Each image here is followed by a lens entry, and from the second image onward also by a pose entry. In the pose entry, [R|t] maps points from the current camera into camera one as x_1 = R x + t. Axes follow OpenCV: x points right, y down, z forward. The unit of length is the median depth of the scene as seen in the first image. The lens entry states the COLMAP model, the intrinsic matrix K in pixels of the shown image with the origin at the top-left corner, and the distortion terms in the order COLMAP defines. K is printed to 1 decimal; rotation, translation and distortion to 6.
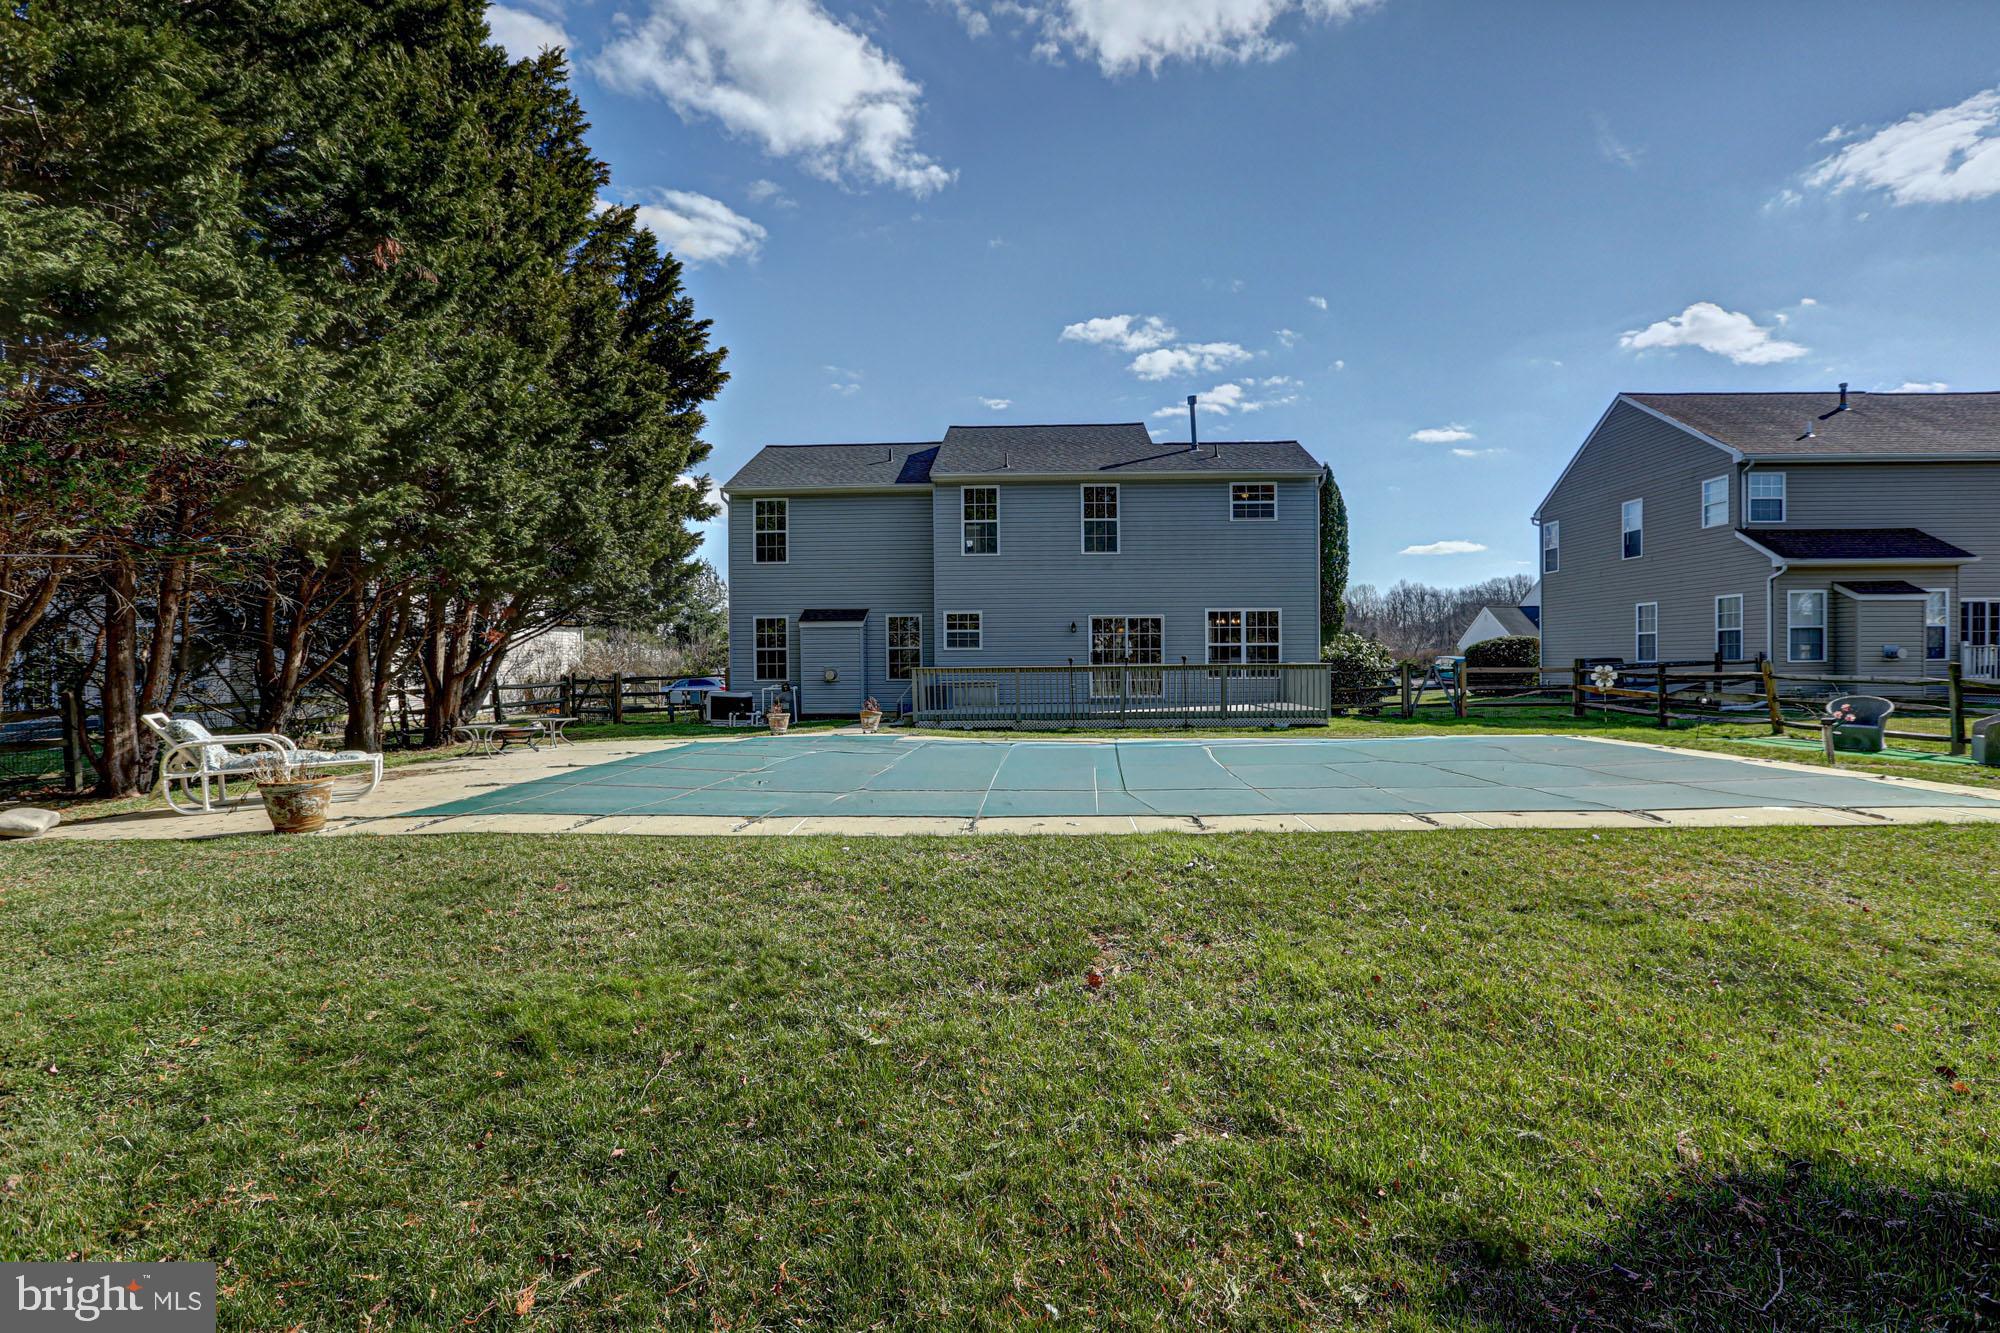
lens RADIAL K [[929.9, 0, 1023.7], [0, 929.9, 659.3], [0, 0, 1]] dist [-0.042182, 0.014801]
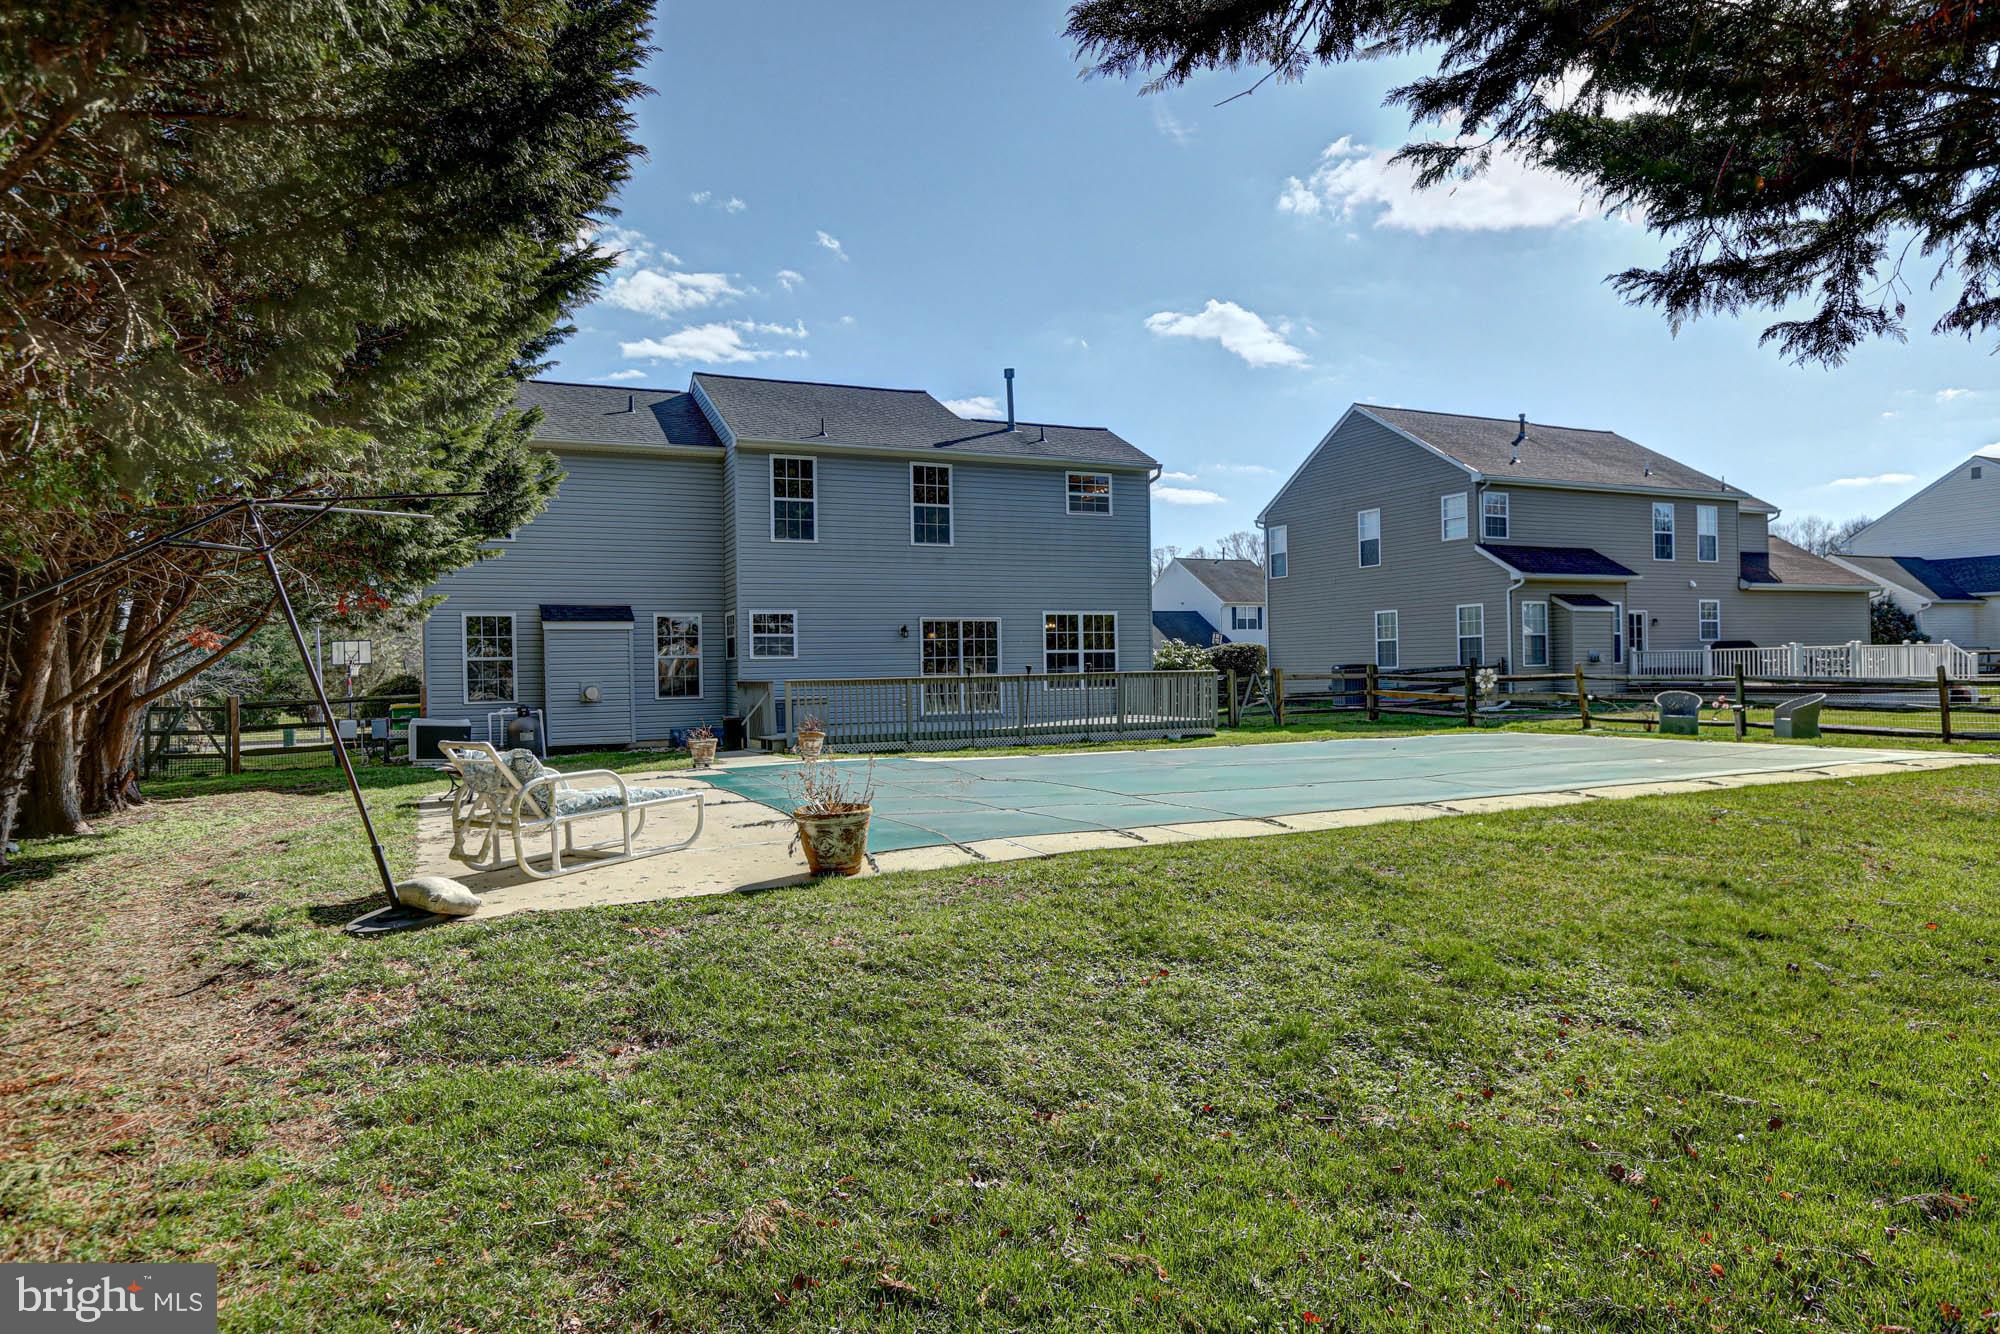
lens RADIAL K [[1165.3, 0, 1000.0], [0, 1165.3, 667.0], [0, 0, 1]] dist [-0.018812, 0.000109]
pose [[0.900769, -0.007355, 0.434237, -0.326805], [0.010202, 0.999939, -0.004227, 0.003257], [-0.434179, 0.008237, 0.900789, 0.010179]]
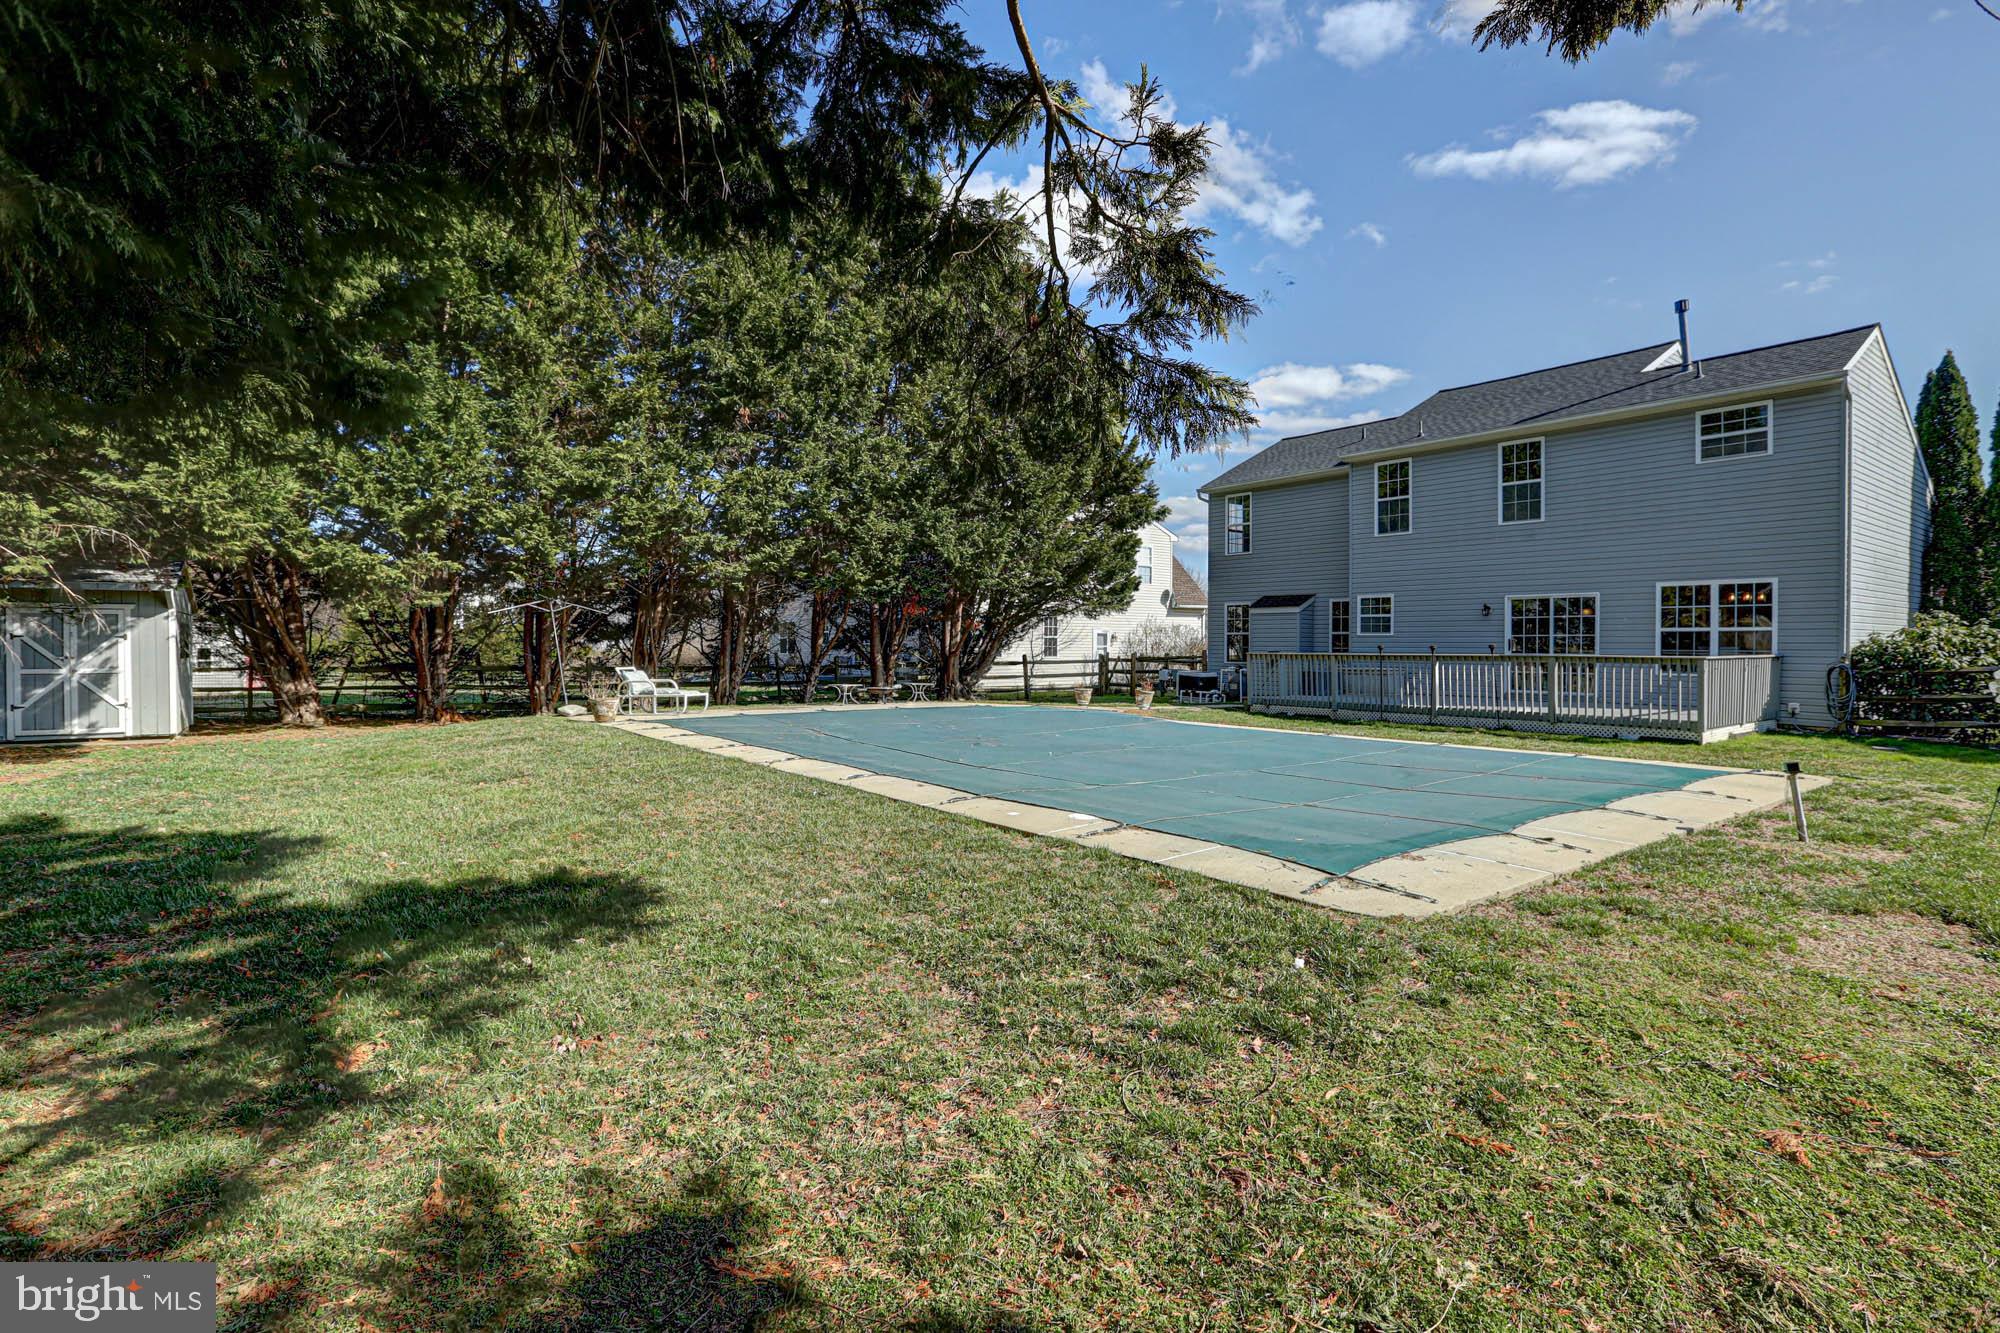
lens RADIAL K [[974.2, 0, 1051.1], [0, 974.2, 641.2], [0, 0, 1]] dist [0.001008, 0.000125]
pose [[0.650834, 0.008234, -0.759176, 0.480932], [-0.004682, 0.999966, 0.006832, -0.009222], [0.759206, -0.000892, 0.650850, 0.093528]]
